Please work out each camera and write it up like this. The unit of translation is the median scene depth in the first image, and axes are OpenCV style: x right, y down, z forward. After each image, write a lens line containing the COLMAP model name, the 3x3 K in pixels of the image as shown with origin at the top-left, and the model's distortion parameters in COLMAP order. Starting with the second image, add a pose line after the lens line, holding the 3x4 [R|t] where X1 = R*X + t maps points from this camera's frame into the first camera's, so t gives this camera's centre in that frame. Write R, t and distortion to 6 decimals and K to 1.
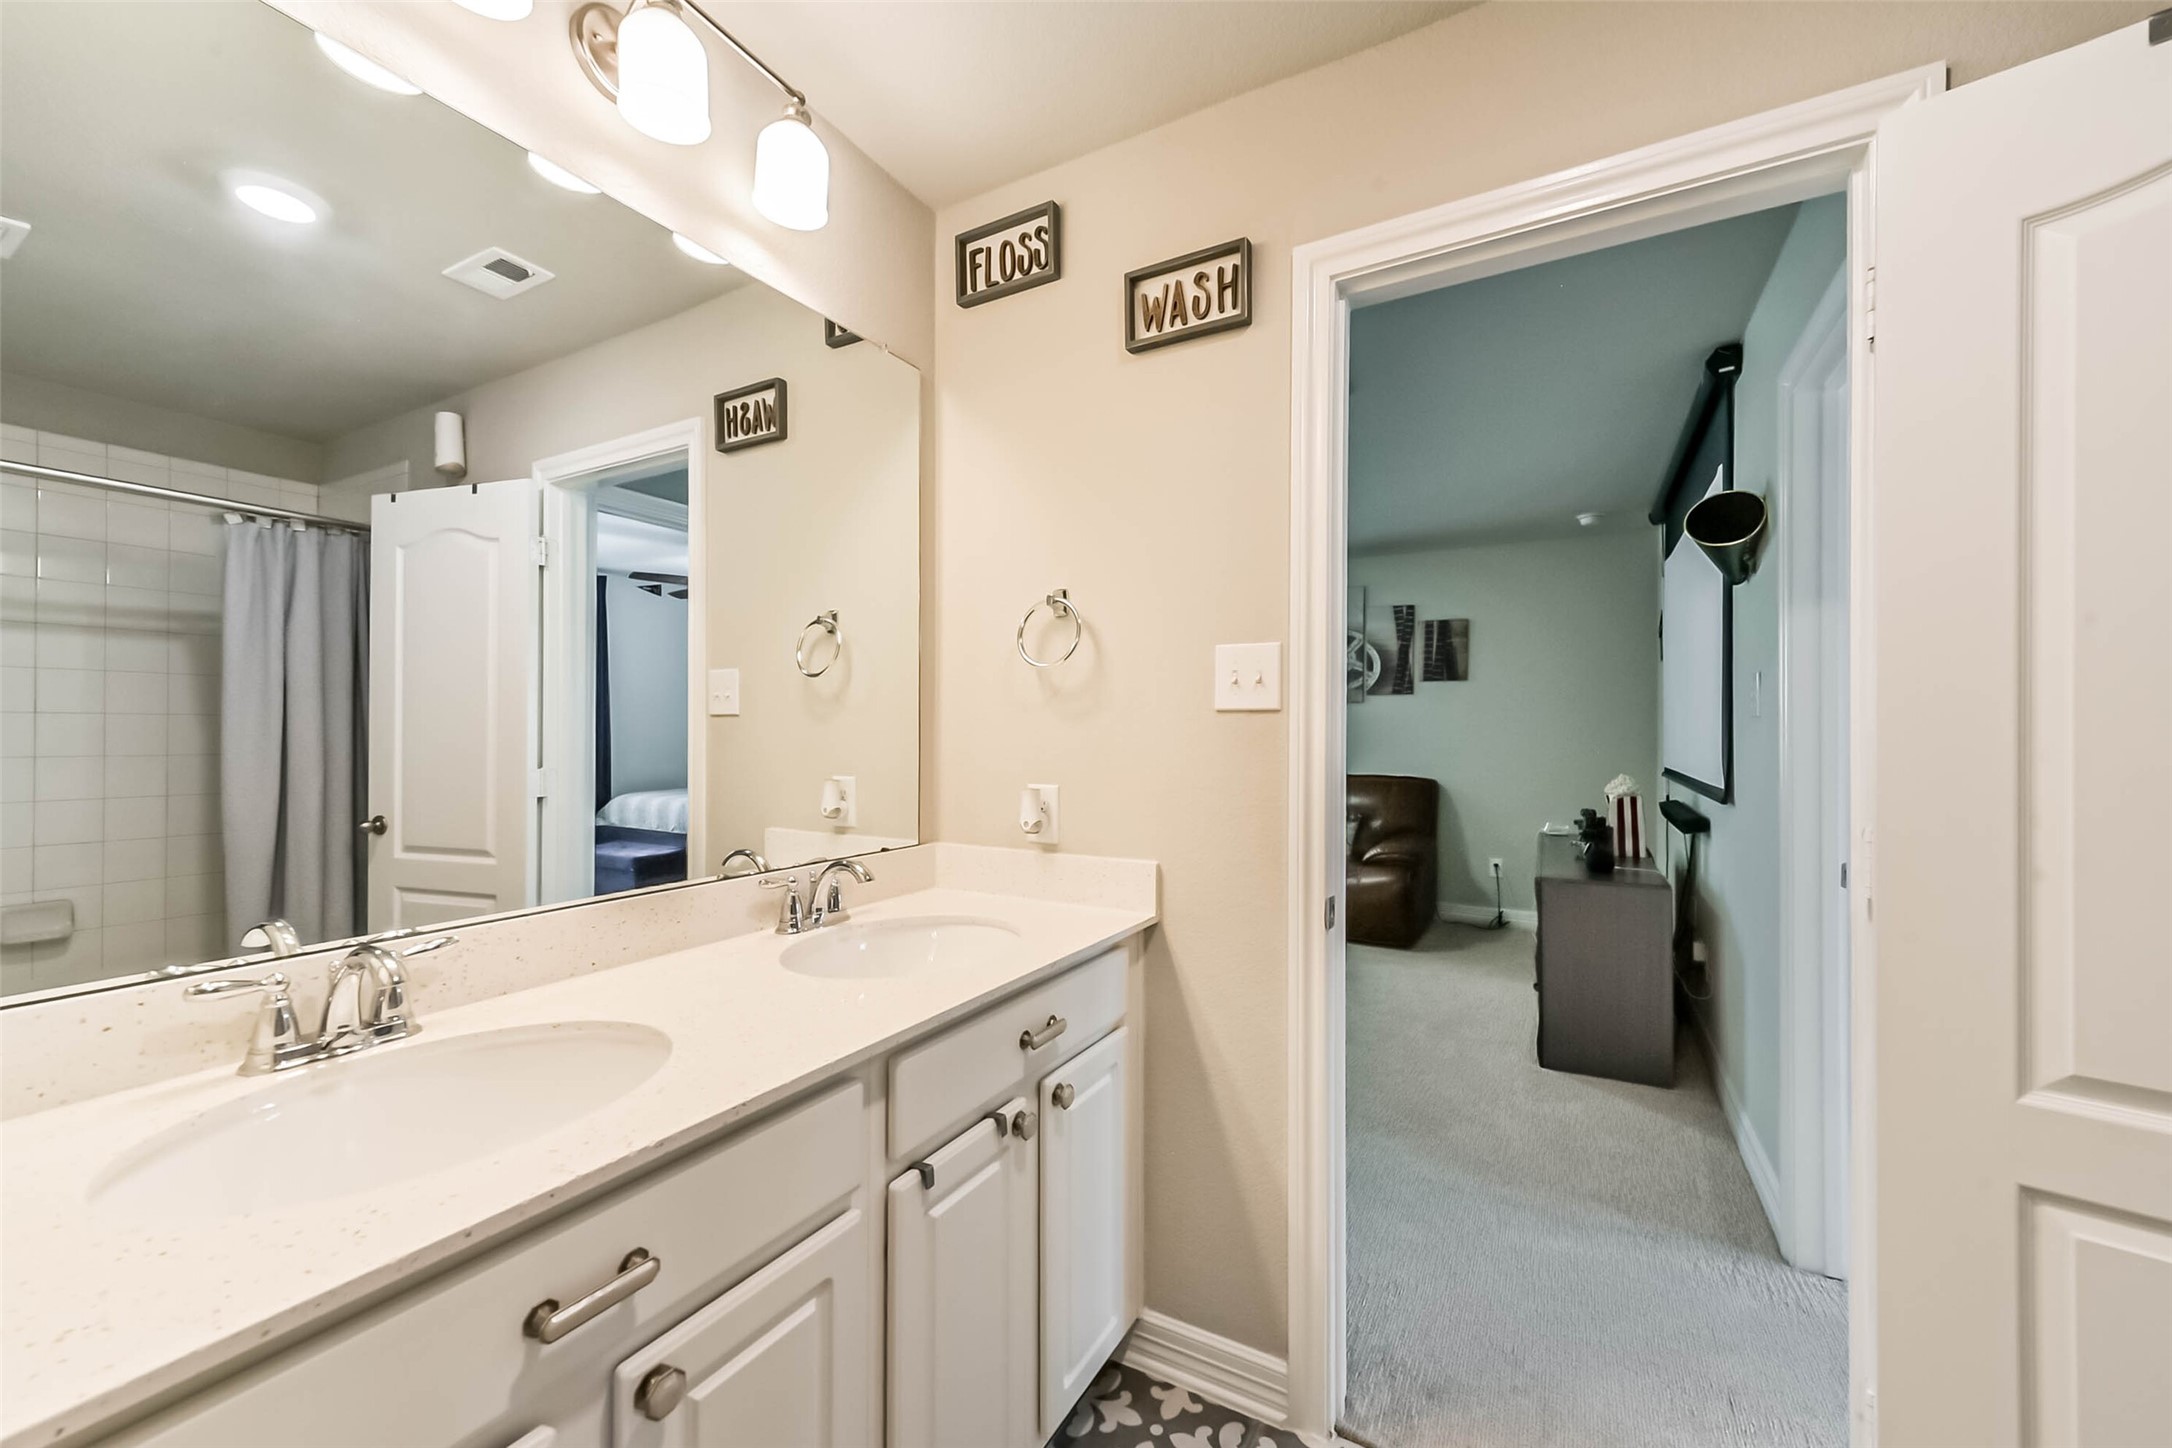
lens RADIAL K [[831.8, 0, 1096.5], [0, 831.8, 726.1], [0, 0, 1]] dist [0.030599, 0.000600]
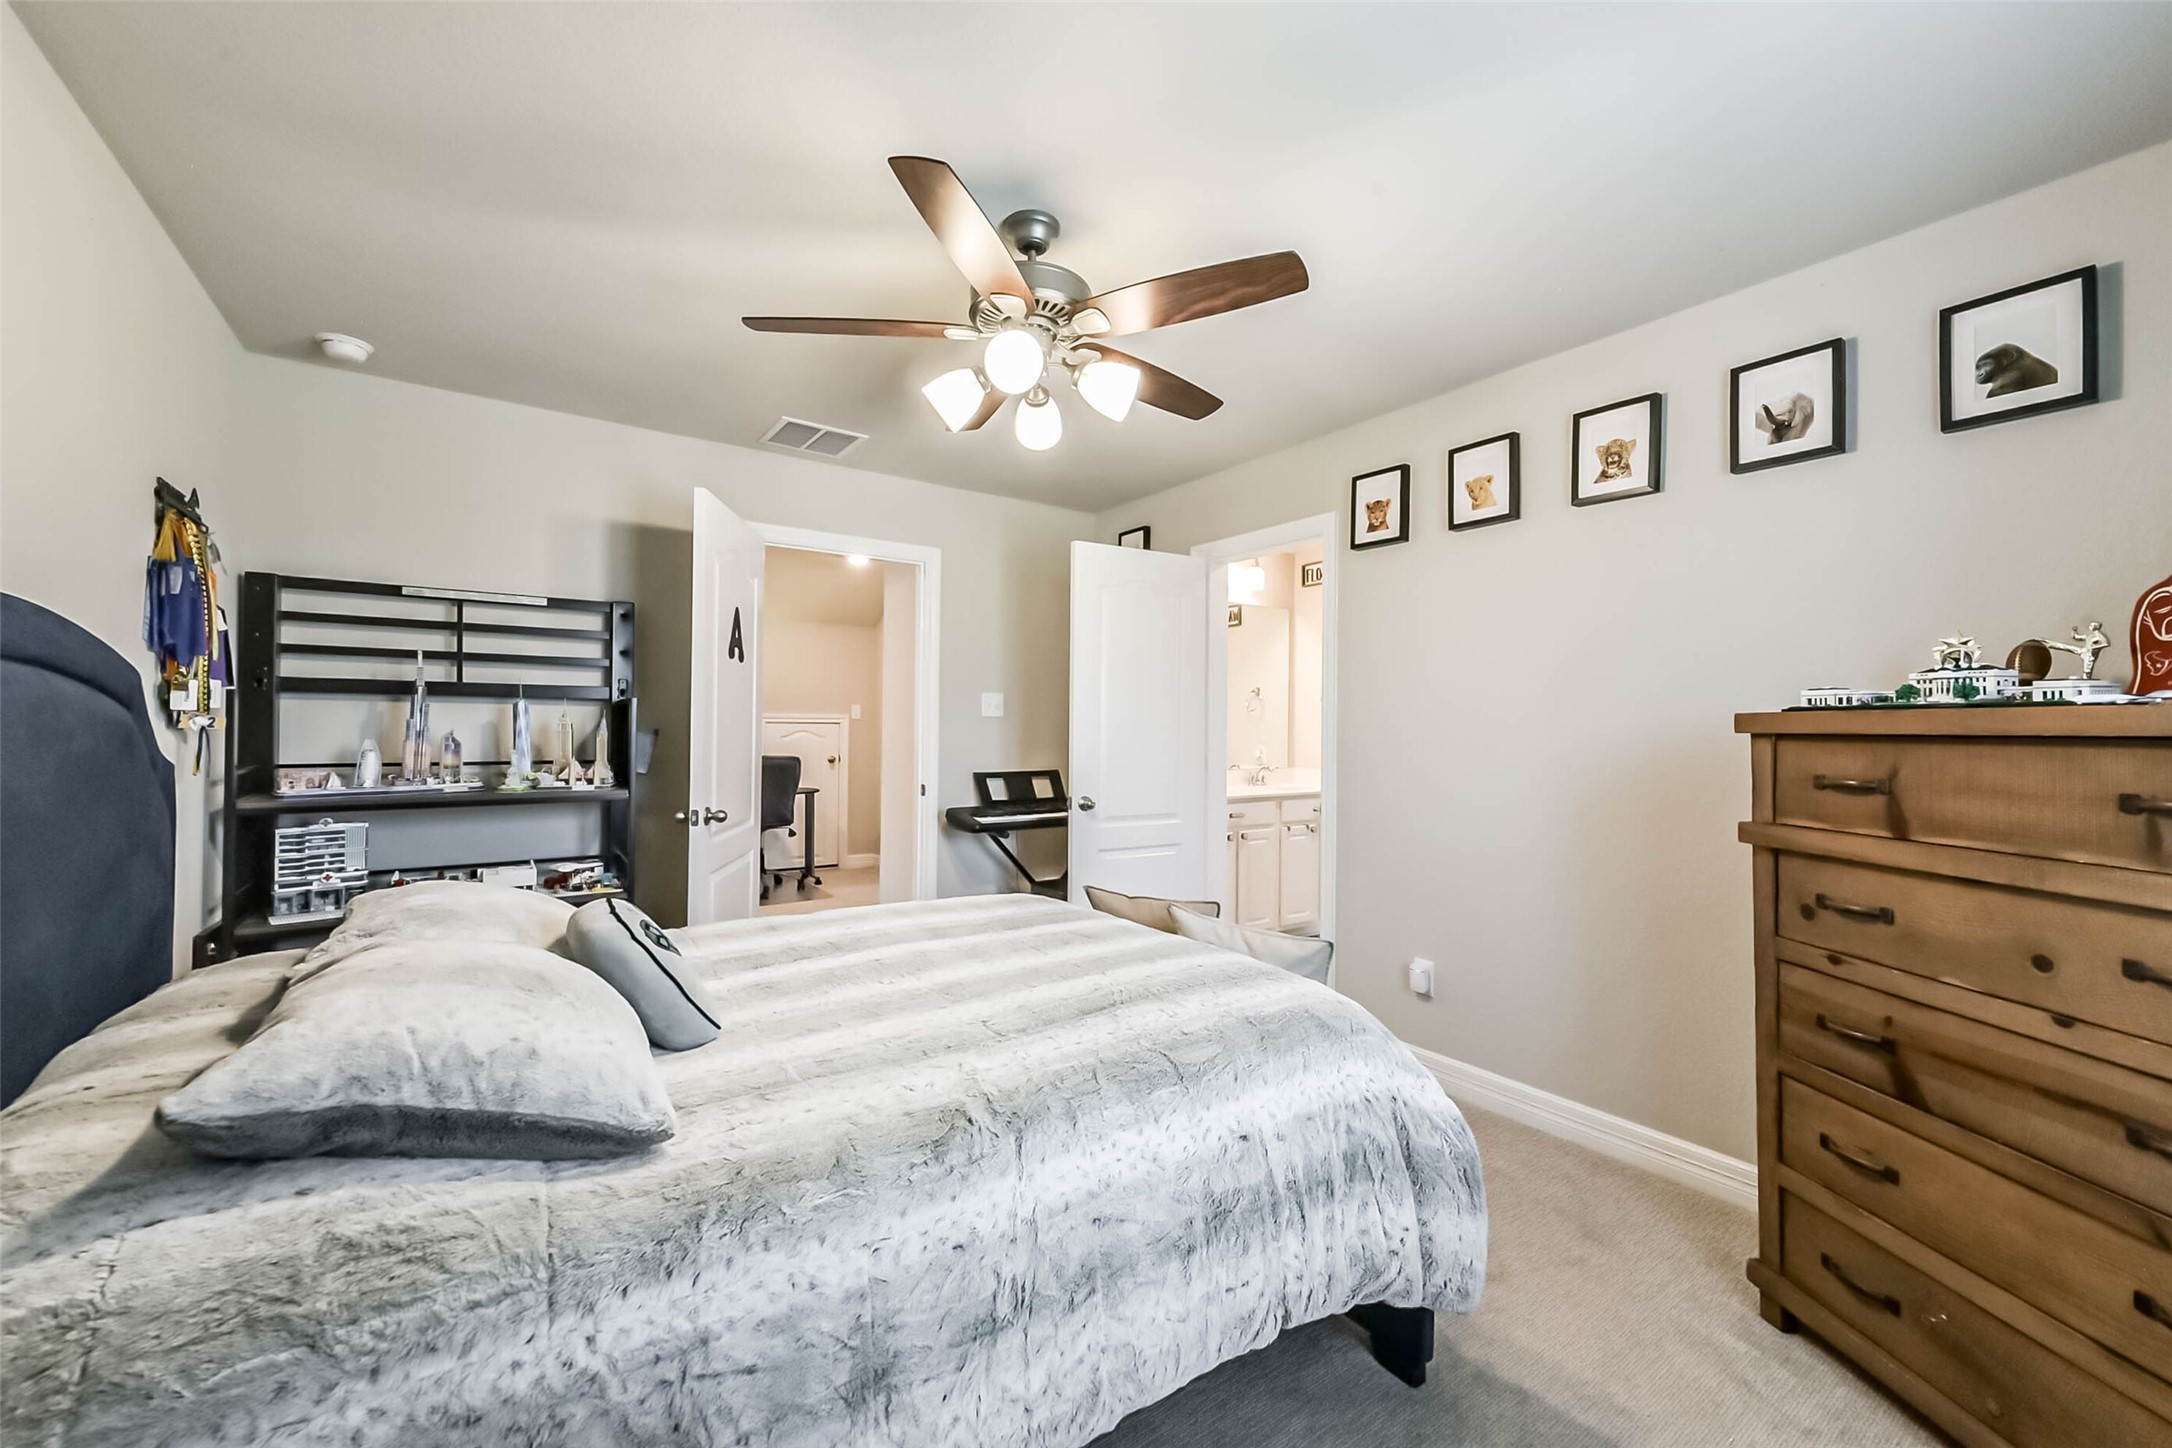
lens RADIAL K [[831.8, 0, 1089.0], [0, 831.8, 719.4], [0, 0, 1]] dist [0.030599, 0.000600]
pose [[0.898757, -0.000974, -0.438446, 0.460867], [-0.001182, 0.999989, -0.004644, -0.016503], [0.438445, 0.004692, 0.898746, -2.026948]]
